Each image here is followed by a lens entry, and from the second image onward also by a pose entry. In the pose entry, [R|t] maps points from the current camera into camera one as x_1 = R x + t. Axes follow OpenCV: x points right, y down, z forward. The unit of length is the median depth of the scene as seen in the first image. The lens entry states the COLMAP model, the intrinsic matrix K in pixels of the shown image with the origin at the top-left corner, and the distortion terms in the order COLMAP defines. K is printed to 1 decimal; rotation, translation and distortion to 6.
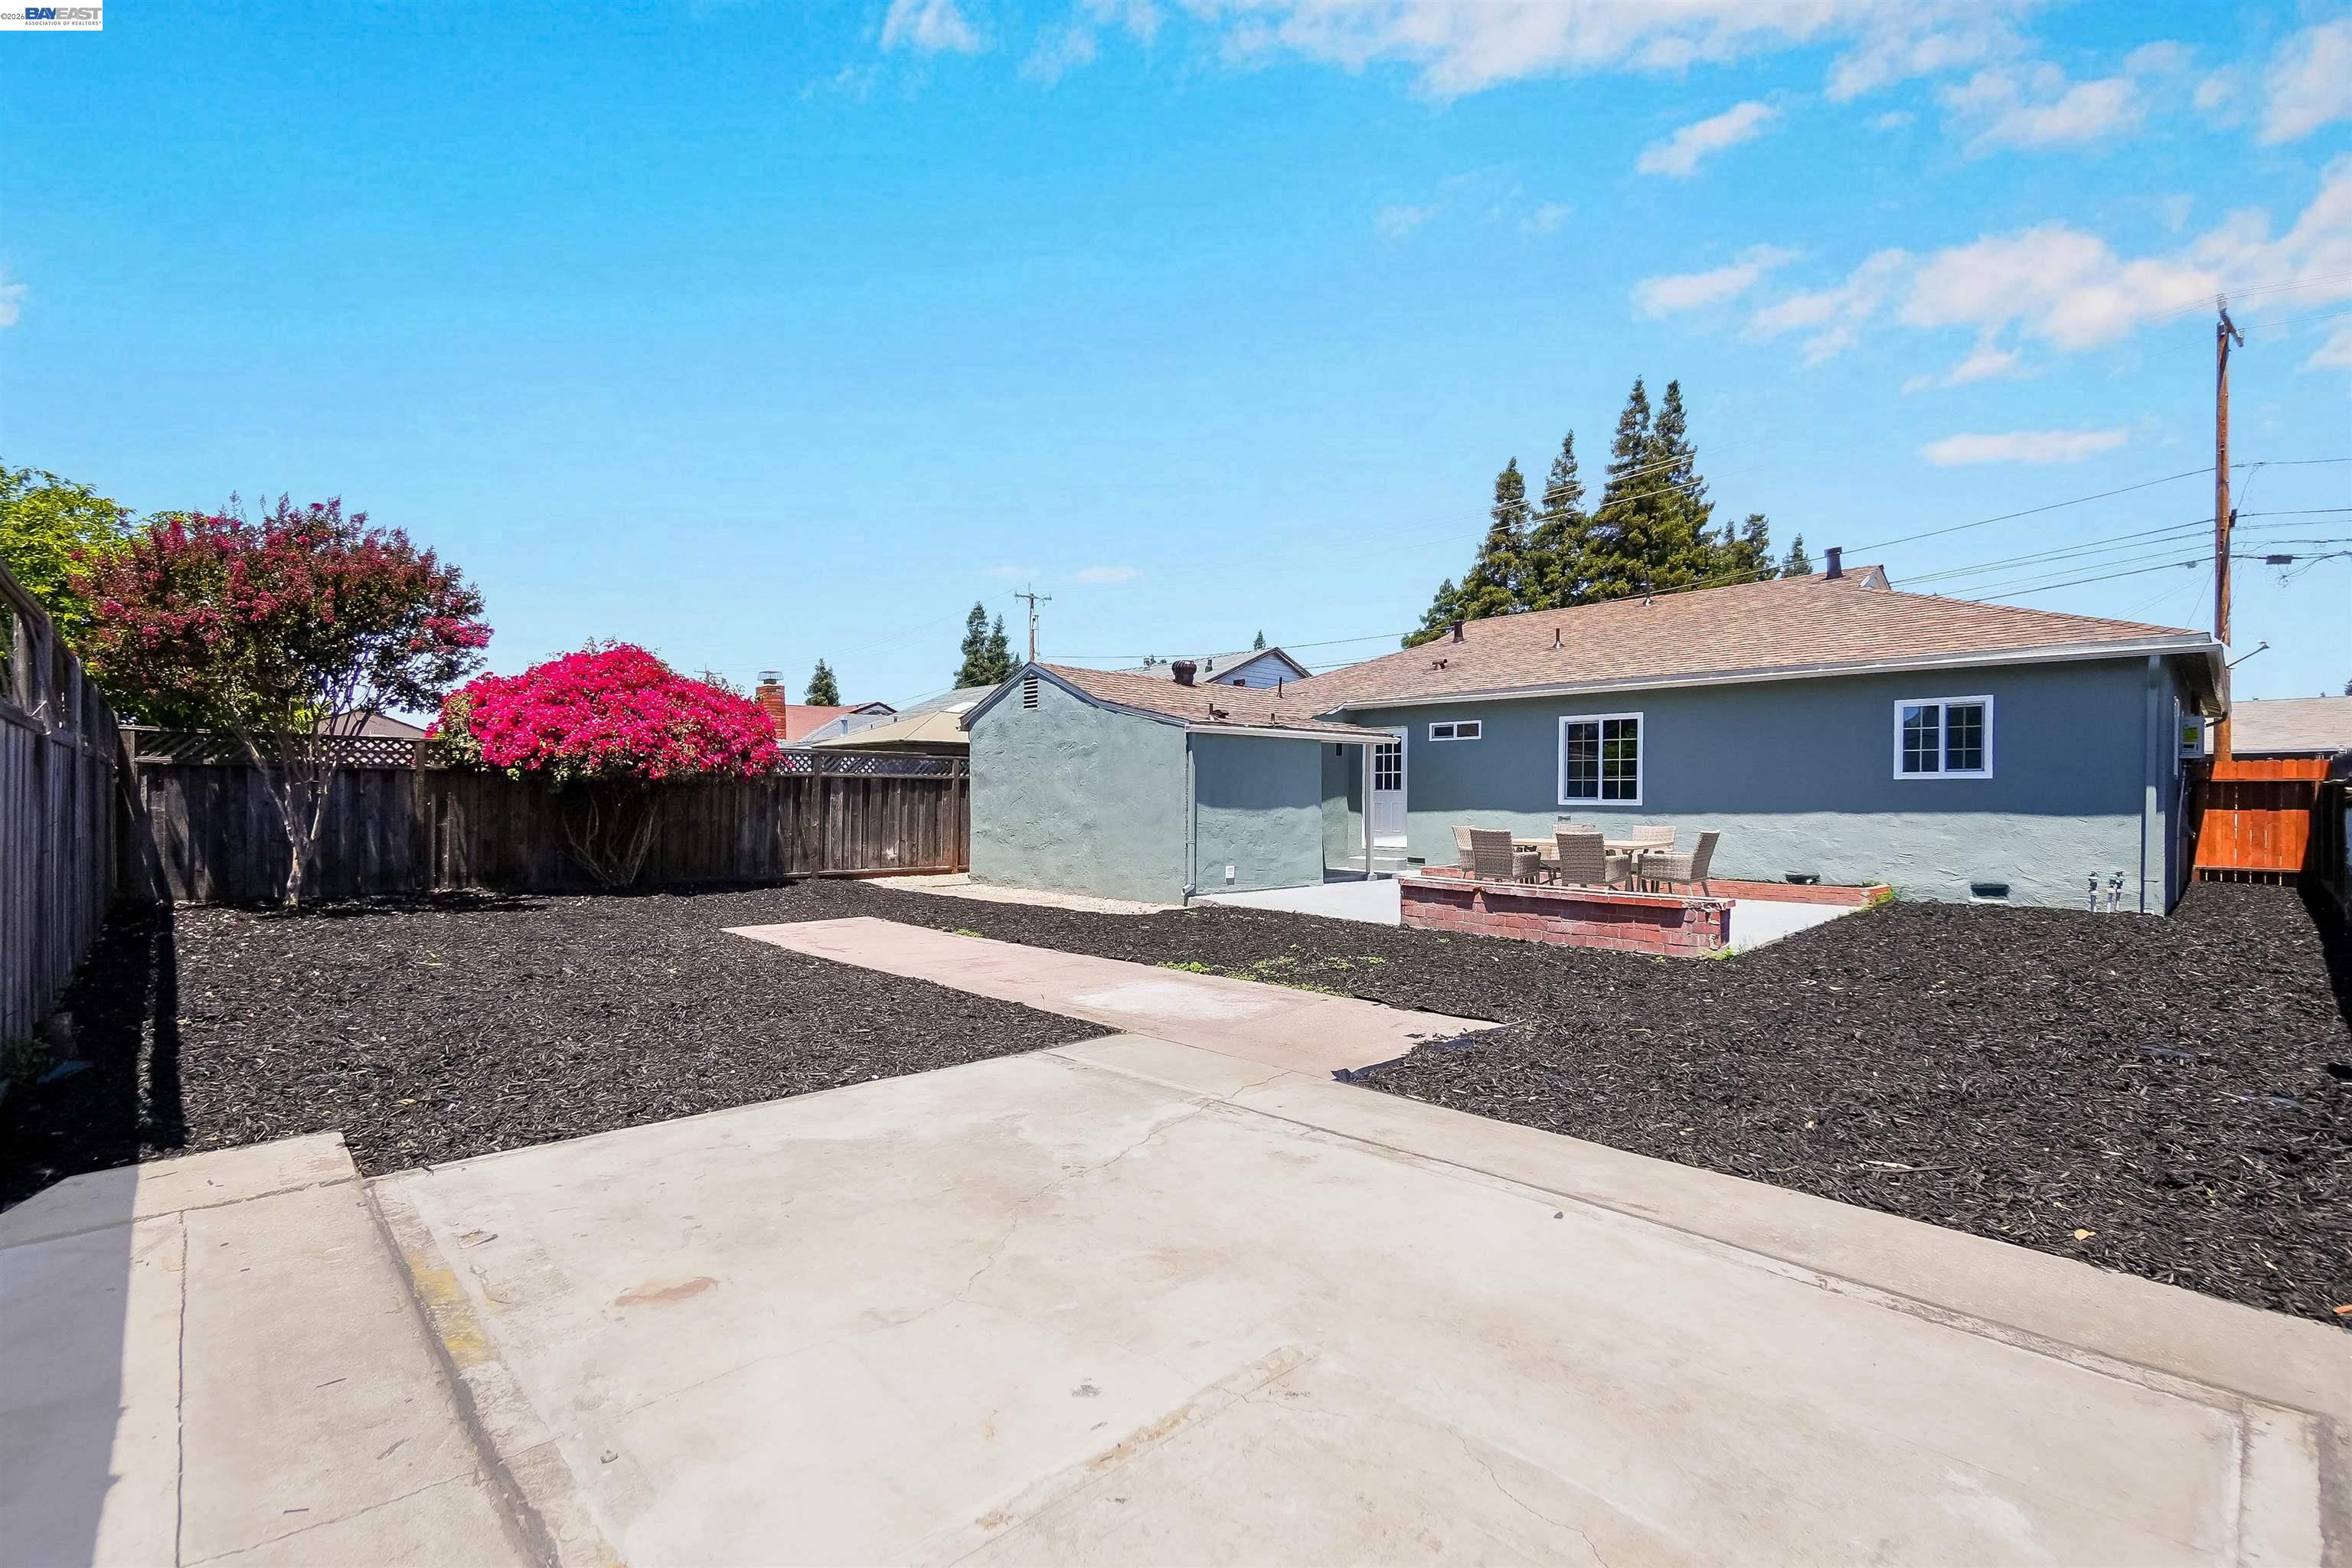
lens RADIAL K [[1017.0, 0, 1180.6], [0, 1017.0, 791.5], [0, 0, 1]] dist [-0.010096, 0.000844]
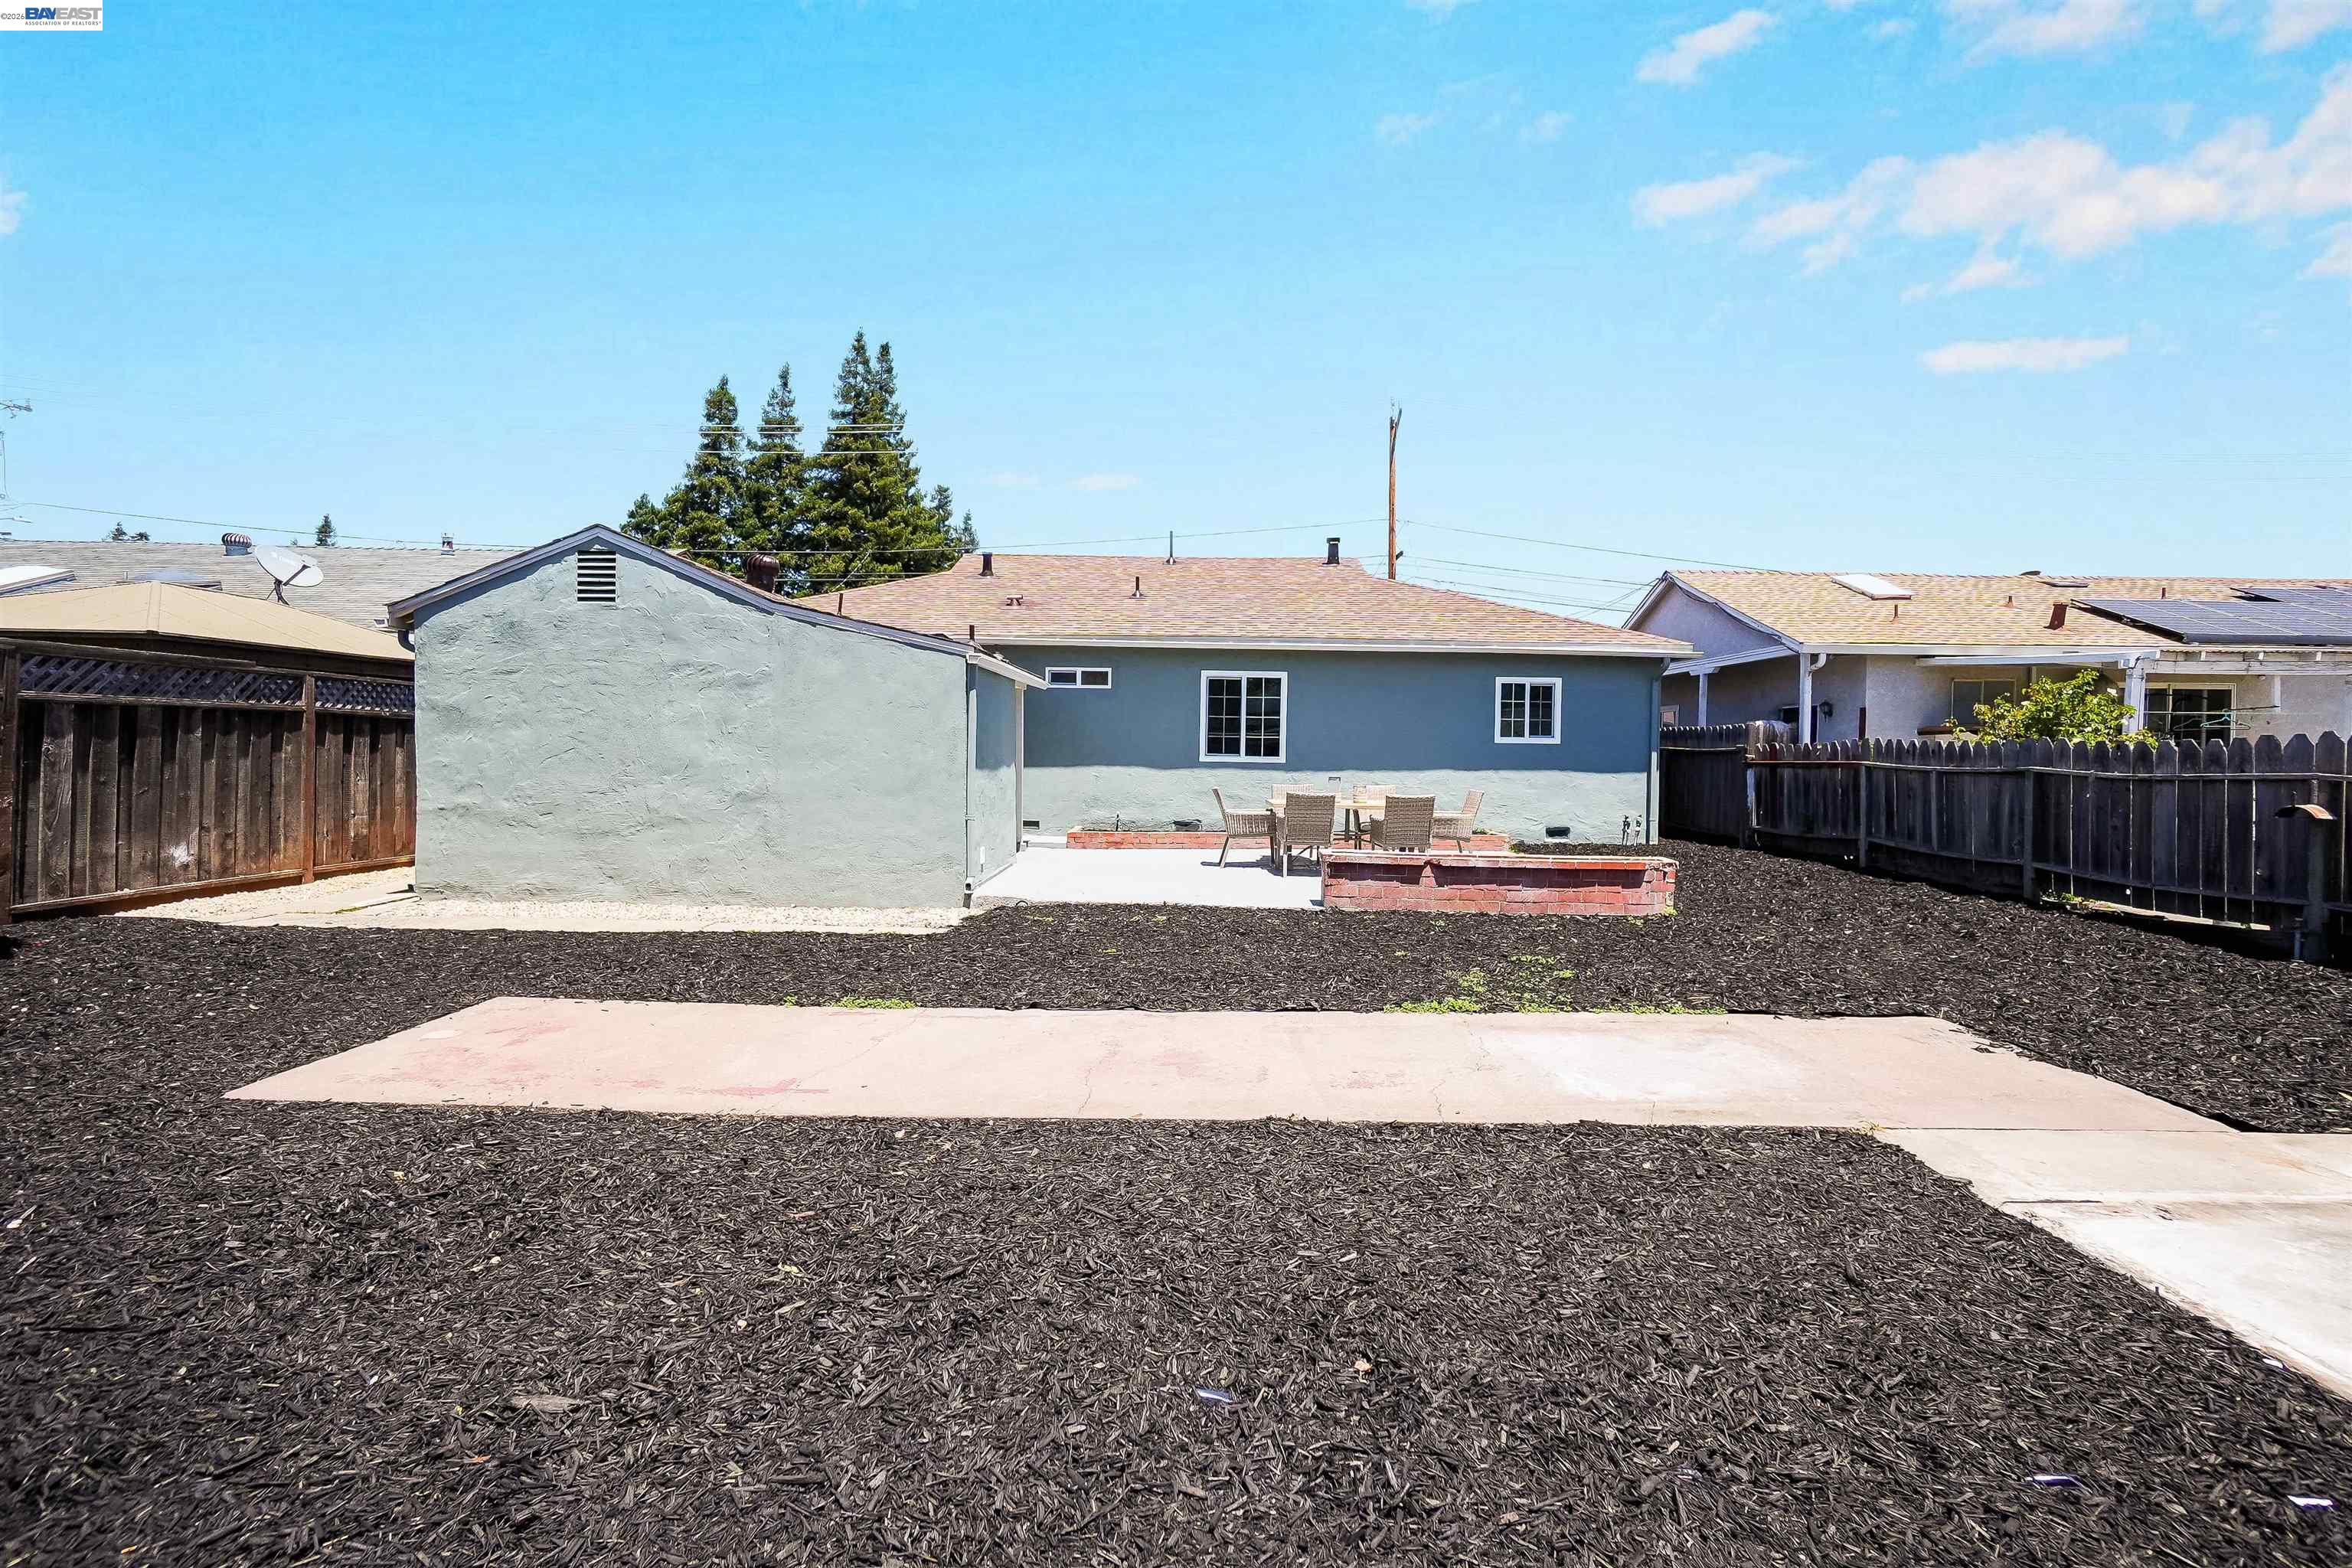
lens RADIAL K [[1017.0, 0, 1172.9], [0, 1017.0, 766.8], [0, 0, 1]] dist [-0.010096, 0.000844]
pose [[0.707961, -0.004725, 0.706235, -0.301364], [-0.017834, 0.999539, 0.024565, -0.004766], [-0.706026, -0.029986, 0.707551, 0.302530]]
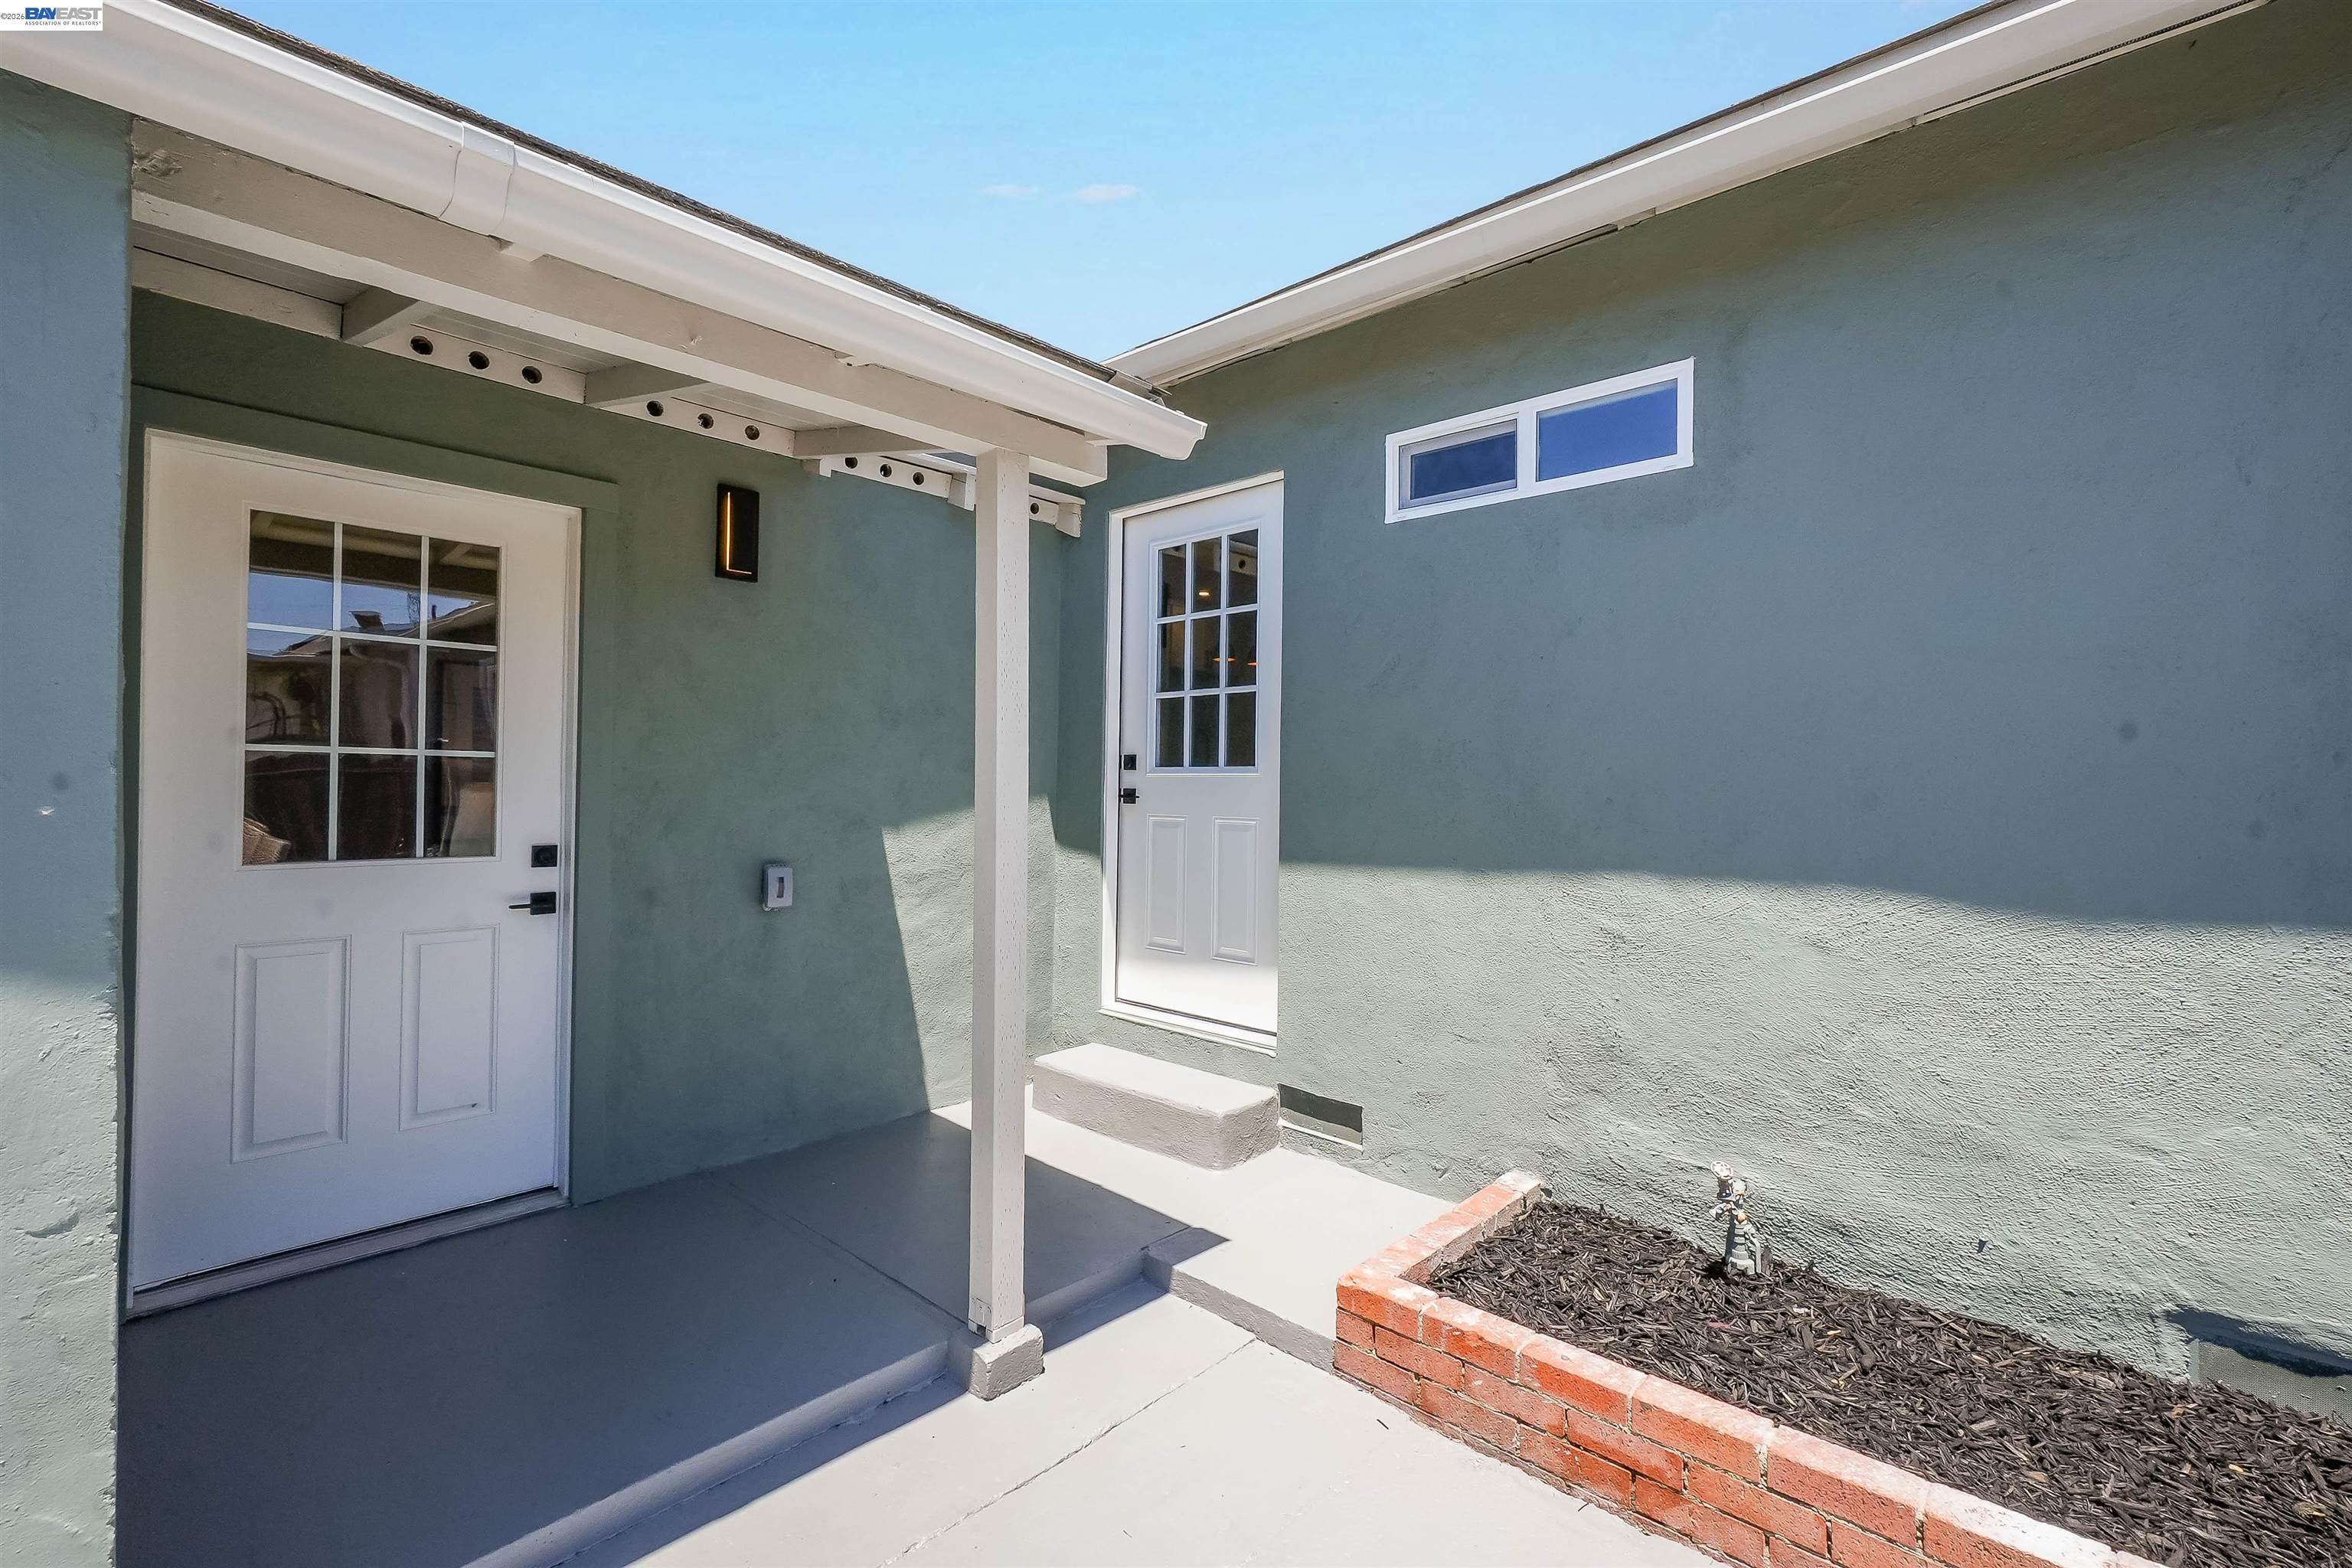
lens RADIAL K [[1017.0, 0, 1172.6], [0, 1017.0, 774.4], [0, 0, 1]] dist [-0.010096, 0.000844]
pose [[0.997066, 0.007739, 0.076151, 0.189729], [-0.007418, 0.999962, -0.004498, 0.001413], [-0.076183, 0.003920, 0.997086, 0.811784]]
